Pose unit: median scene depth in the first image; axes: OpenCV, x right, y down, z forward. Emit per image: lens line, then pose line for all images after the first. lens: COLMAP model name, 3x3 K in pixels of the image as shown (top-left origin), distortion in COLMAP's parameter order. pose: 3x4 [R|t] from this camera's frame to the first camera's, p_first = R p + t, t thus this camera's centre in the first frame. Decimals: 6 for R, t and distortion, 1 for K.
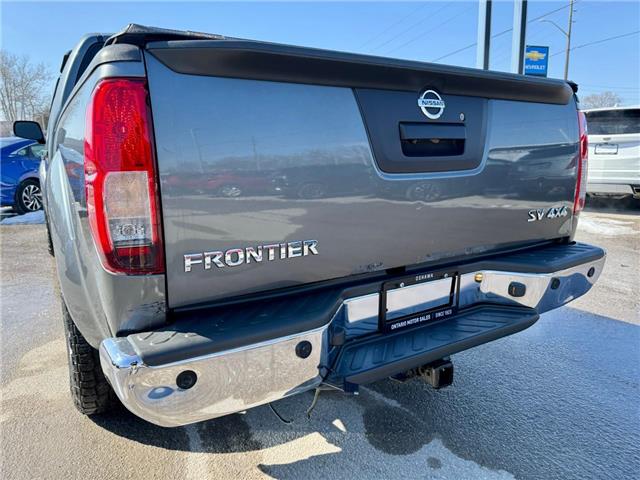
lens RADIAL K [[448.8, 0, 323.1], [0, 448.8, 241.0], [0, 0, 1]] dist [0.021741, -0.028035]
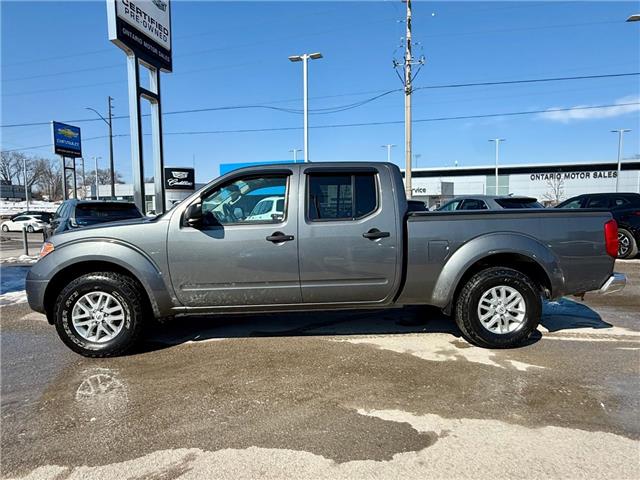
lens RADIAL K [[383.8, 0, 323.0], [0, 383.8, 237.0], [0, 0, 1]] dist [-0.006549, 0.003533]
pose [[0.487711, -0.040742, 0.872054, -0.075145], [0.161324, 0.985913, -0.044162, -0.006806], [-0.857970, 0.162221, 0.487414, 0.022057]]
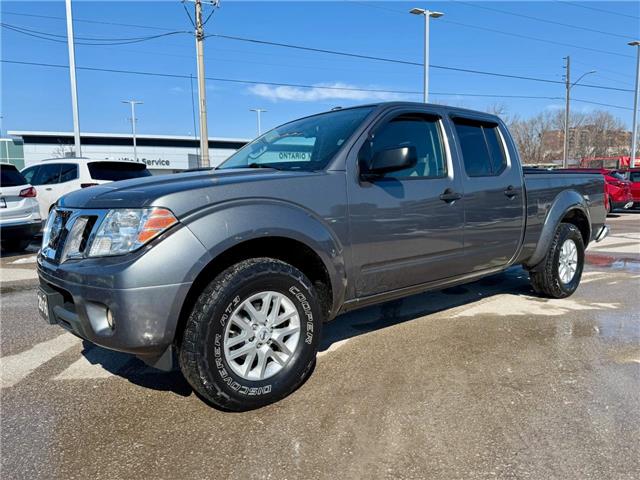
lens RADIAL K [[448.8, 0, 323.6], [0, 448.8, 236.4], [0, 0, 1]] dist [0.021741, -0.028035]
pose [[-0.128216, -0.084336, 0.988154, -0.079690], [0.193483, 0.975105, 0.108327, -0.013653], [-0.972690, 0.205080, -0.108706, 0.072120]]
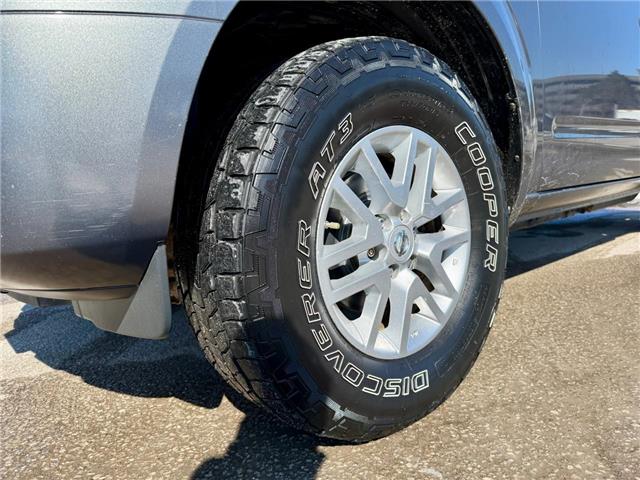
lens RADIAL K [[448.8, 0, 318.7], [0, 448.8, 241.0], [0, 0, 1]] dist [0.021741, -0.028035]
pose [[-0.132412, -0.092017, 0.986914, -0.058430], [0.243878, 0.962048, 0.122419, -0.005676], [-0.960724, 0.256897, -0.104946, 0.078213]]
